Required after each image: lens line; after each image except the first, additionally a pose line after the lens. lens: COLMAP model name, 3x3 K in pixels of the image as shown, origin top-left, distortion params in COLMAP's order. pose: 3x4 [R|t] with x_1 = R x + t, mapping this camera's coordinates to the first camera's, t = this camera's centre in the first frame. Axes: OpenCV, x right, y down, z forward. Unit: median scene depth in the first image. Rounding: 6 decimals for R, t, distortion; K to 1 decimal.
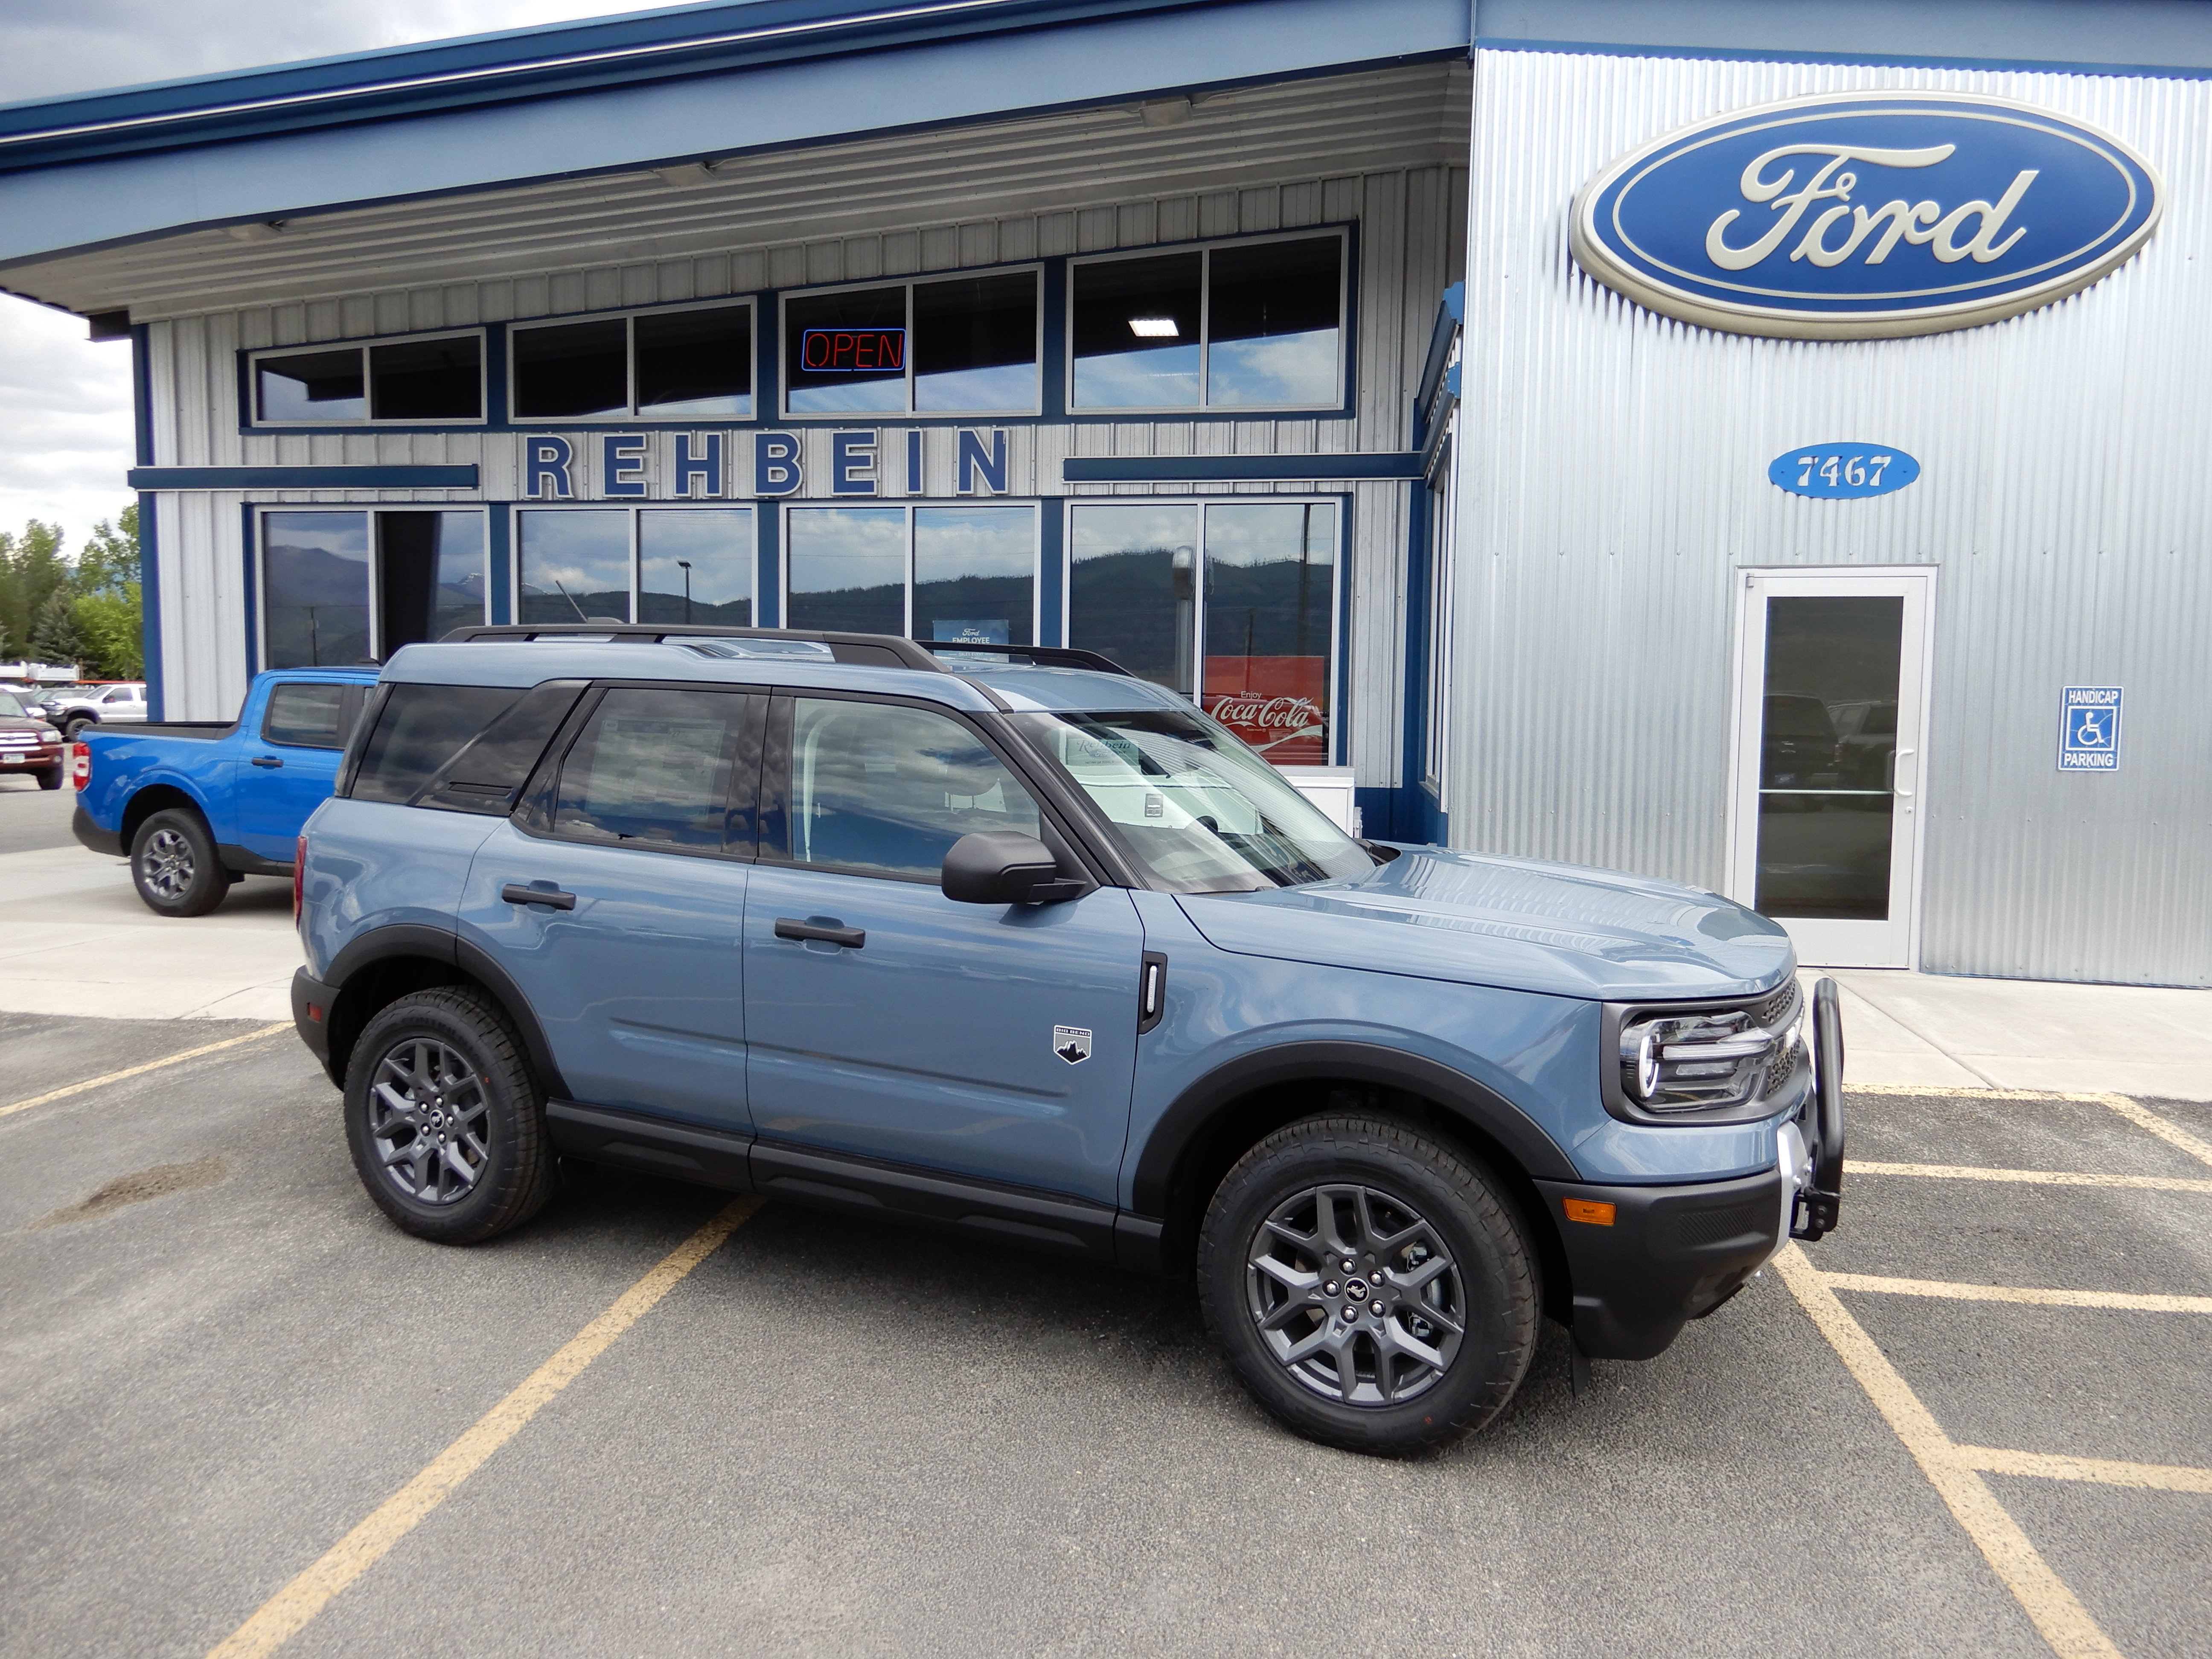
lens RADIAL K [[1597.7, 0, 1098.5], [0, 1597.7, 836.6], [0, 0, 1]] dist [0.000281, 0.002936]
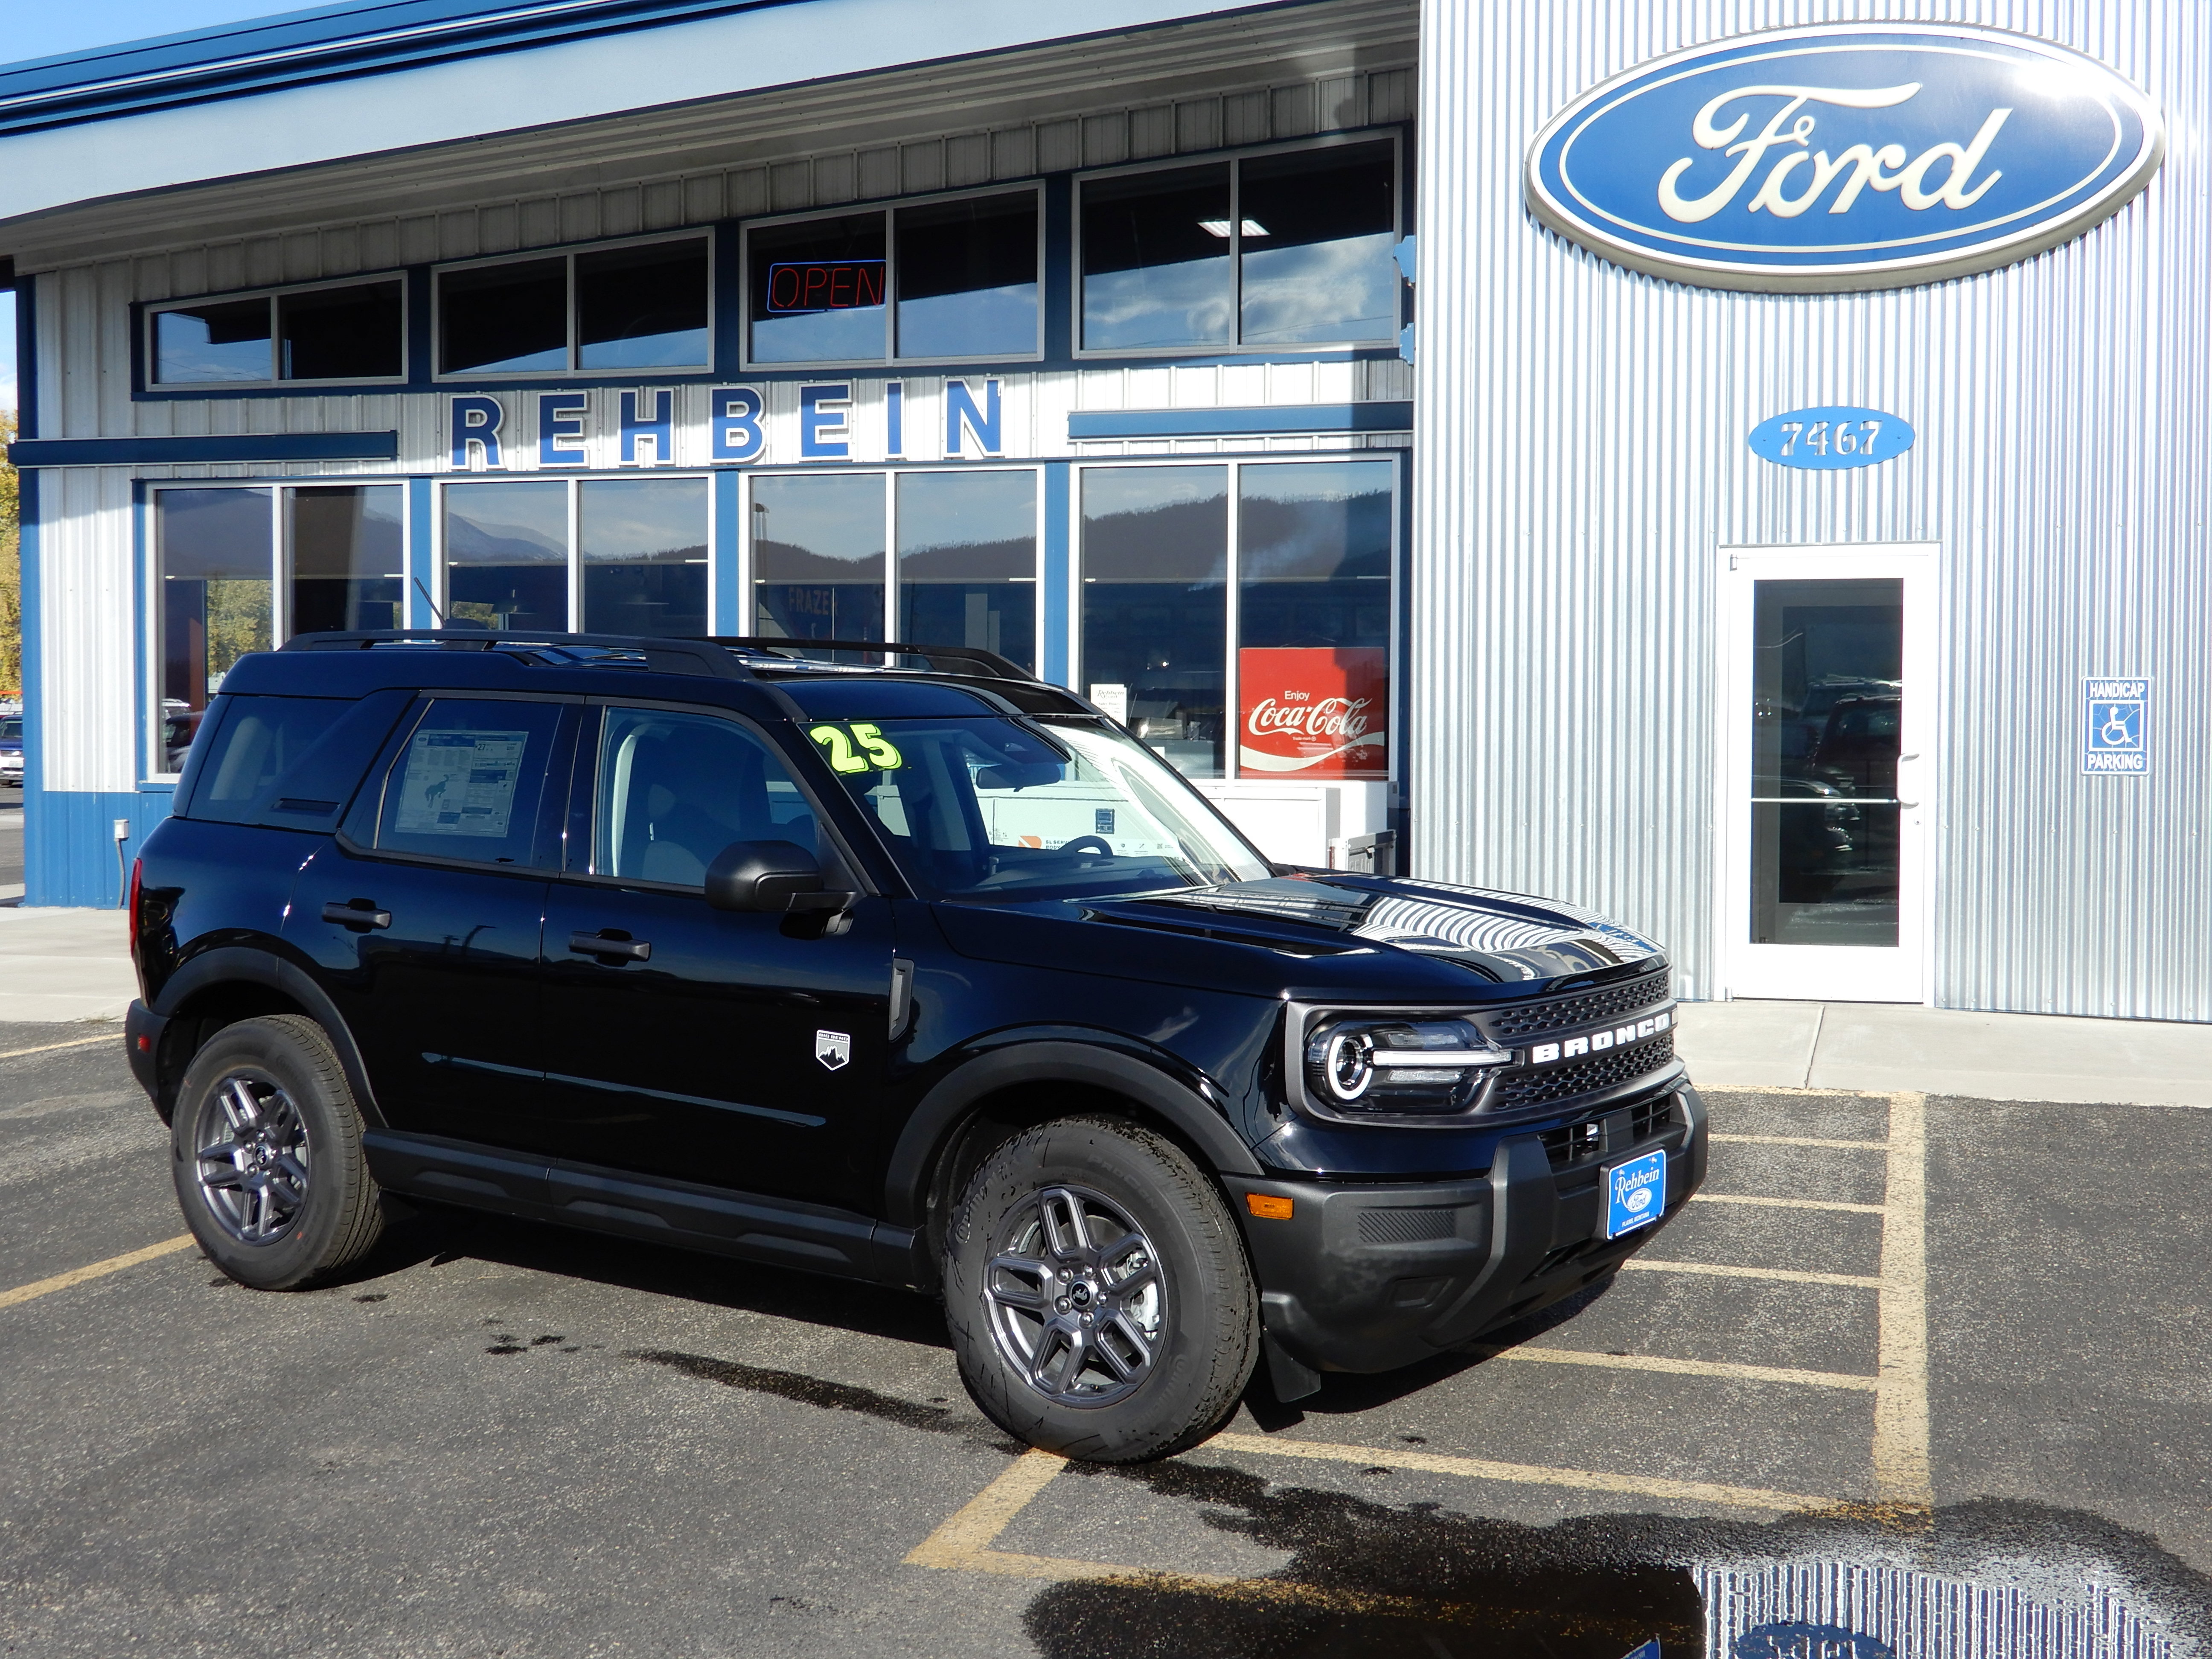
lens RADIAL K [[2739.3, 0, 1101.5], [0, 2739.3, 837.5], [0, 0, 1]] dist [0.010864, 0.000000]
pose [[0.989458, -0.000647, -0.144817, 0.203326], [-0.004974, 0.999248, -0.038449, 0.038100], [0.144733, 0.038764, 0.988711, -0.396779]]
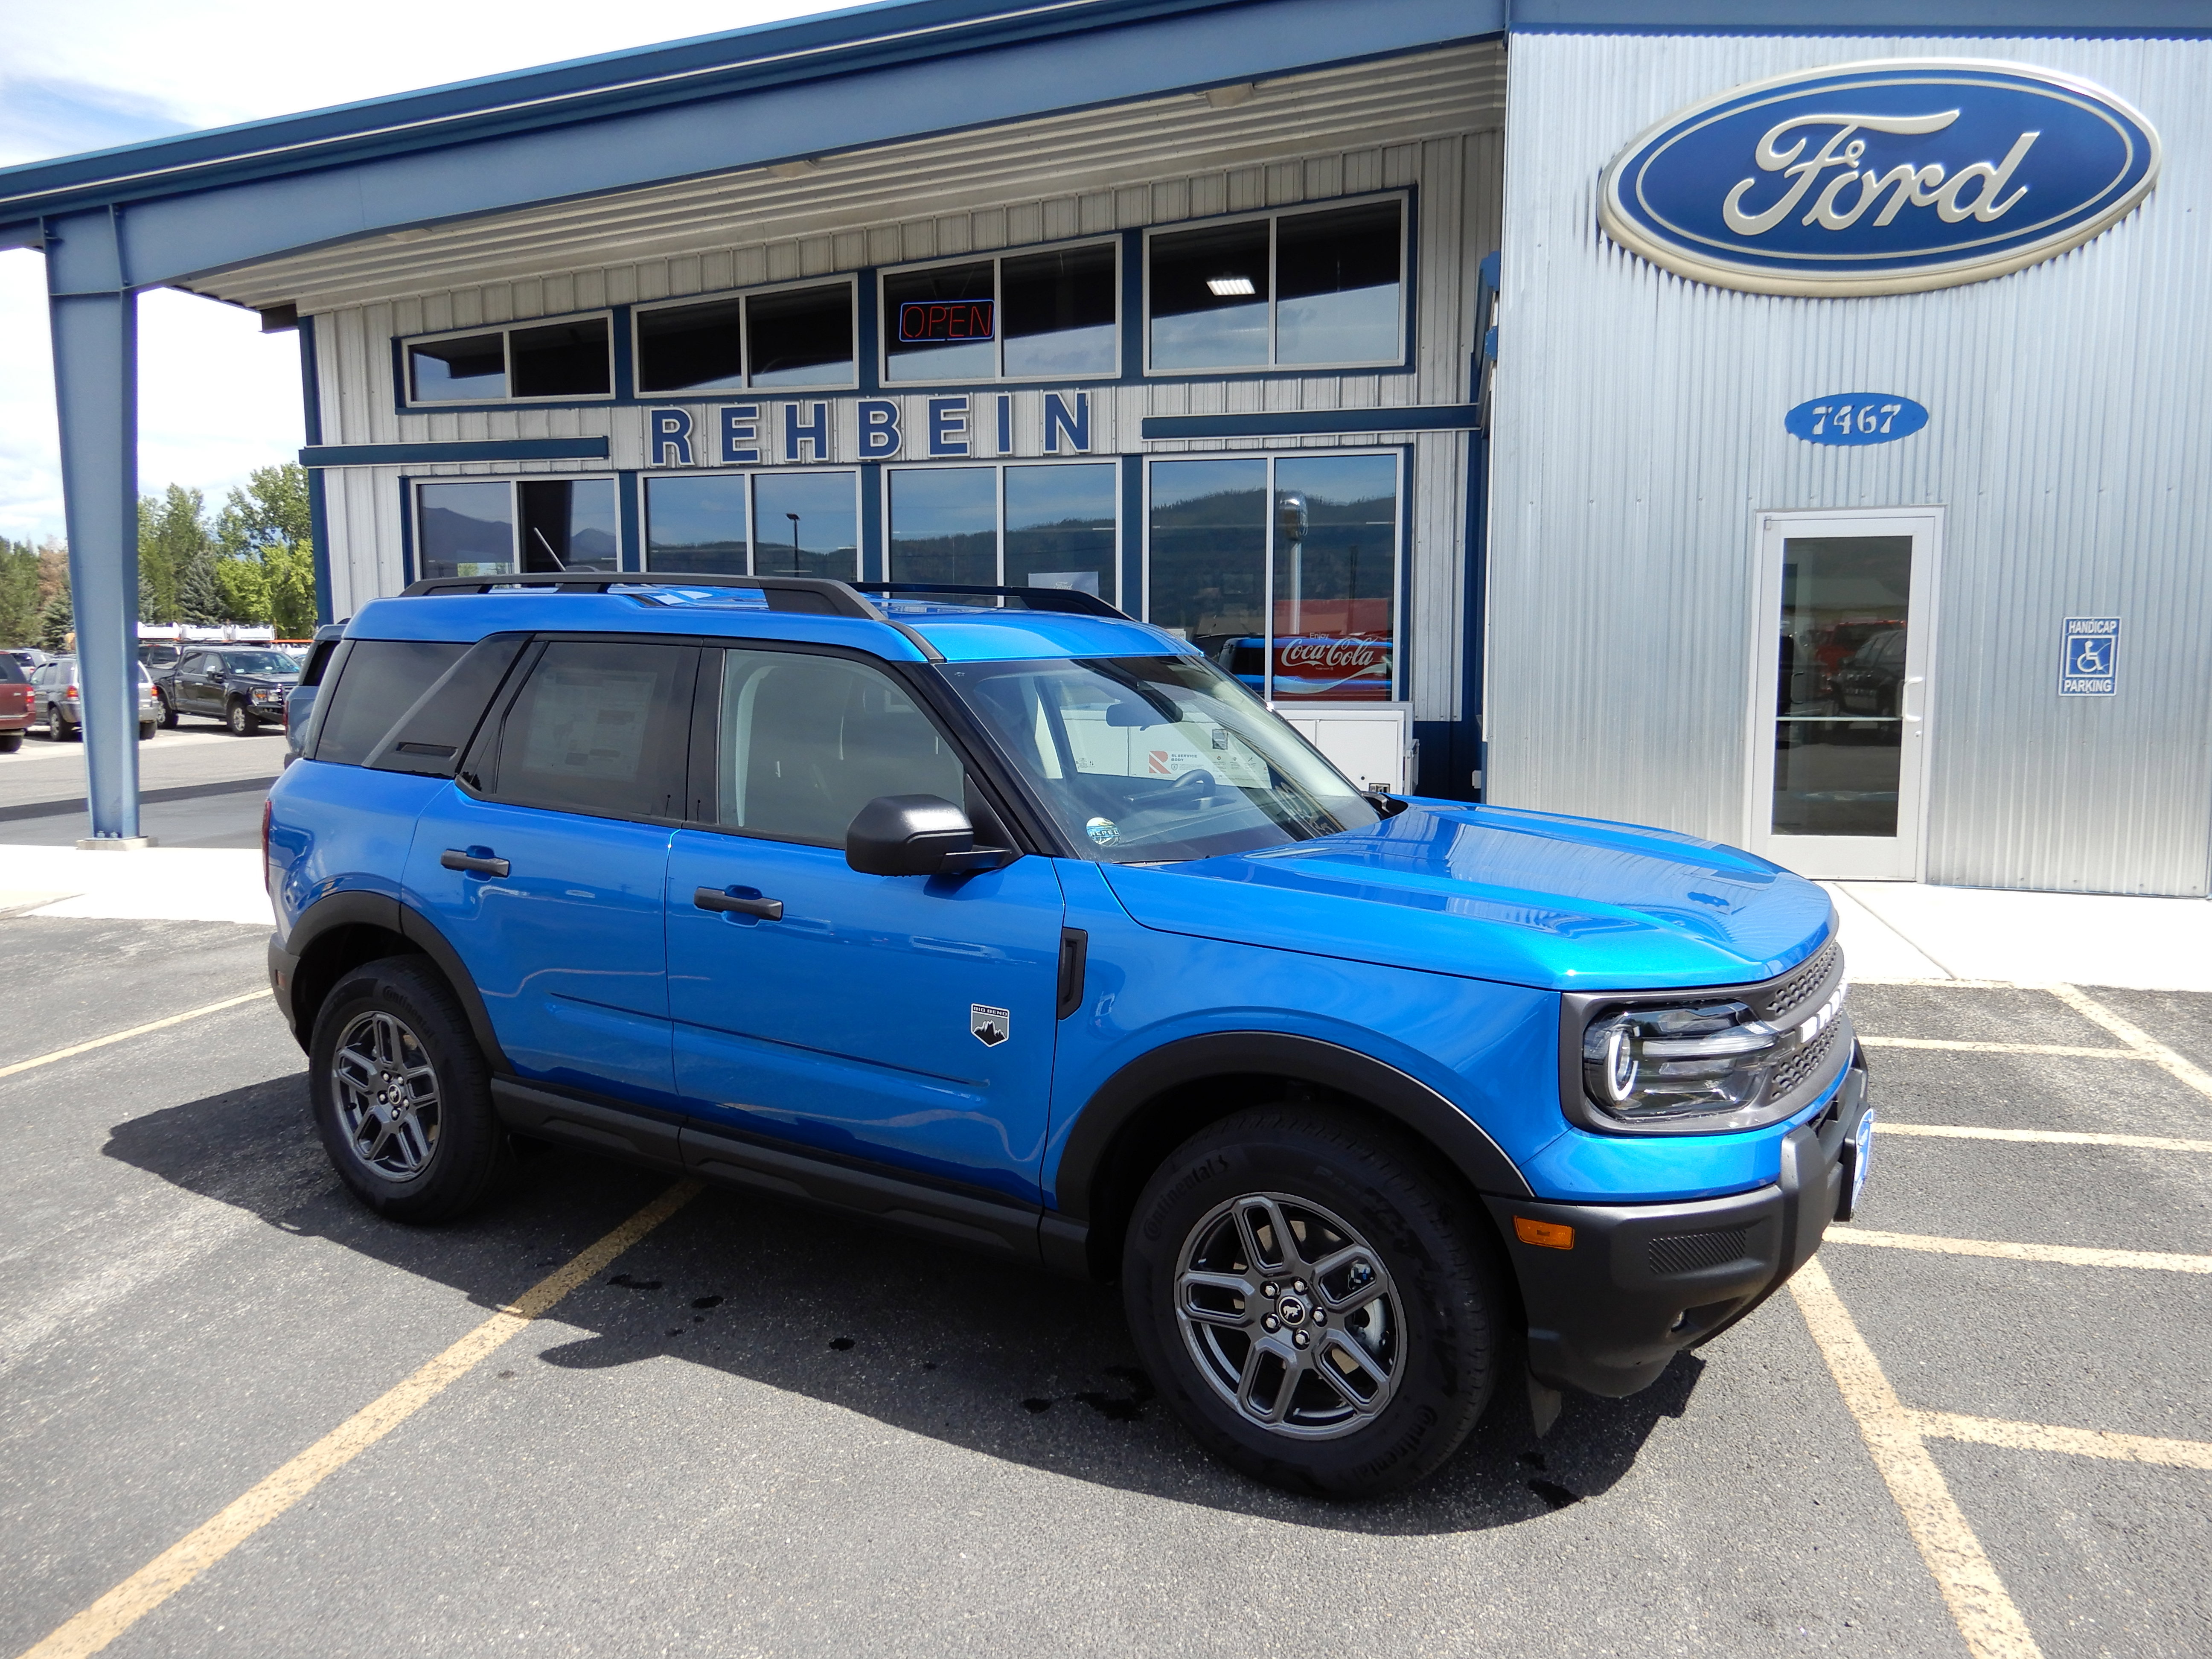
lens RADIAL K [[1597.7, 0, 1096.6], [0, 1597.7, 842.3], [0, 0, 1]] dist [0.000281, 0.002936]
pose [[0.997622, -0.007616, -0.068508, 0.019512], [0.010294, 0.999193, 0.038821, 0.006304], [0.068157, -0.039434, 0.996895, -0.084905]]
